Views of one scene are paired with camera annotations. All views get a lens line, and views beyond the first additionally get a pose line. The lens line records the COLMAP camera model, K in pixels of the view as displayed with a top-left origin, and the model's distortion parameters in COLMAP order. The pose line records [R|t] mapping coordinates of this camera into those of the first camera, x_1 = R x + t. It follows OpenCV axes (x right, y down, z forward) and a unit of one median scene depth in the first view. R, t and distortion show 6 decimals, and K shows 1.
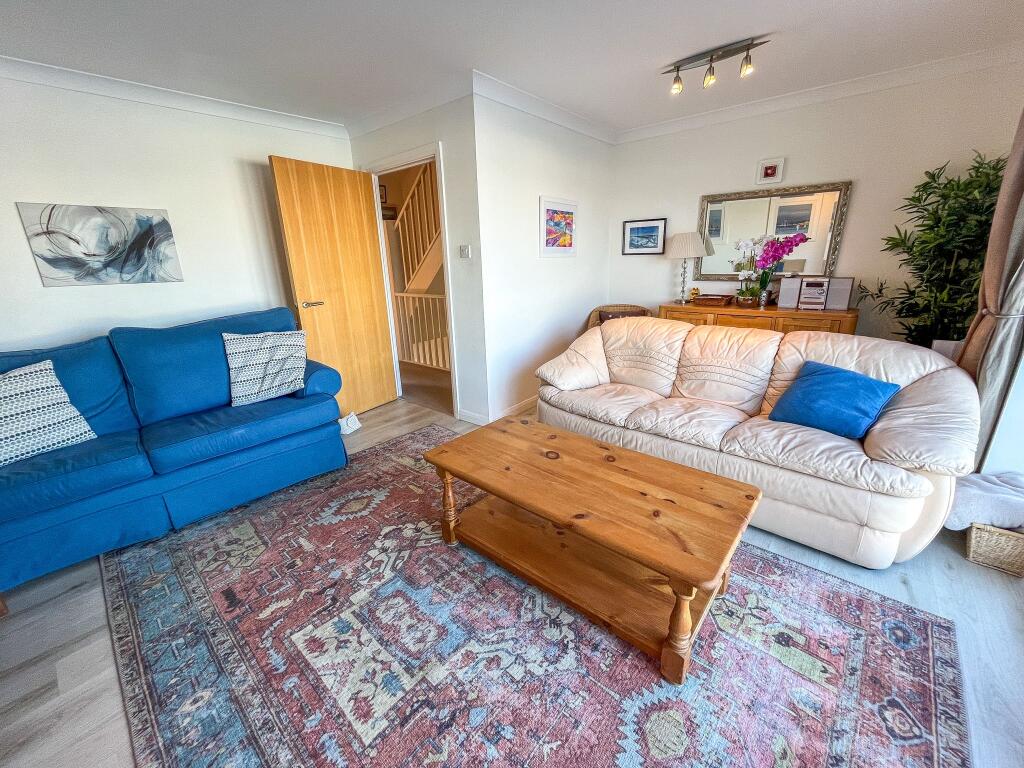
lens RADIAL K [[412.5, 0, 510.7], [0, 412.5, 380.2], [0, 0, 1]] dist [-0.005011, 0.001106]
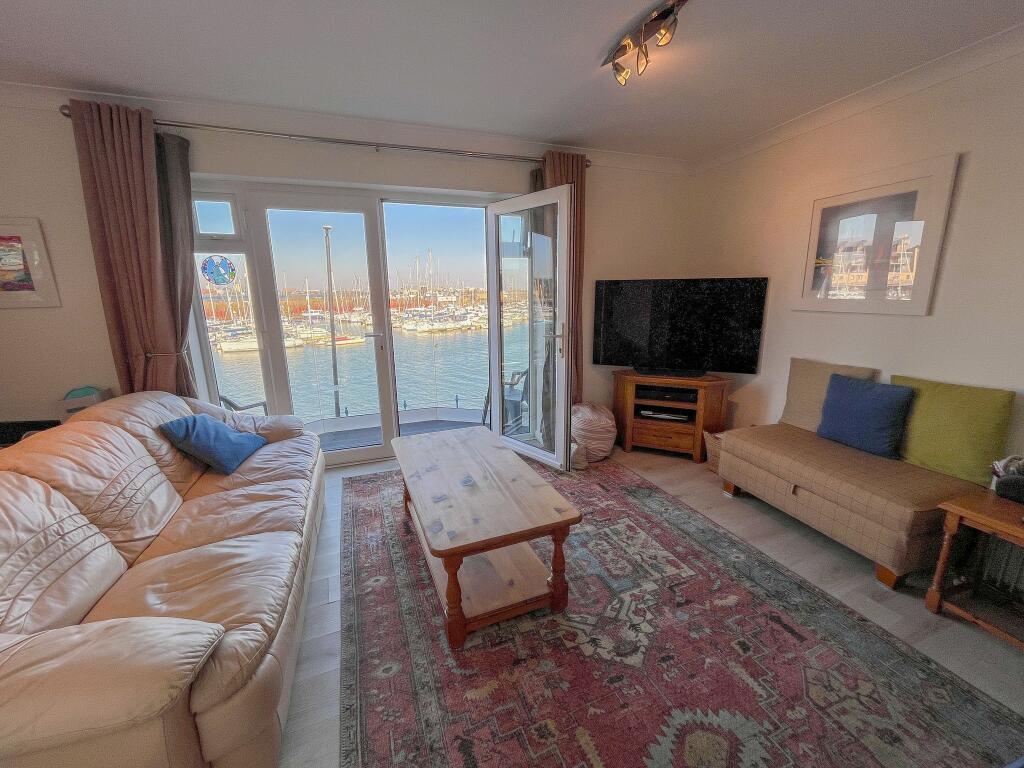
lens RADIAL K [[412.5, 0, 510.0], [0, 412.5, 378.5], [0, 0, 1]] dist [-0.005011, 0.001106]
pose [[-0.893954, -0.054037, 0.444889, -0.479486], [0.166606, 0.881486, 0.441842, -0.528917], [-0.416039, 0.469108, -0.779005, 1.715478]]
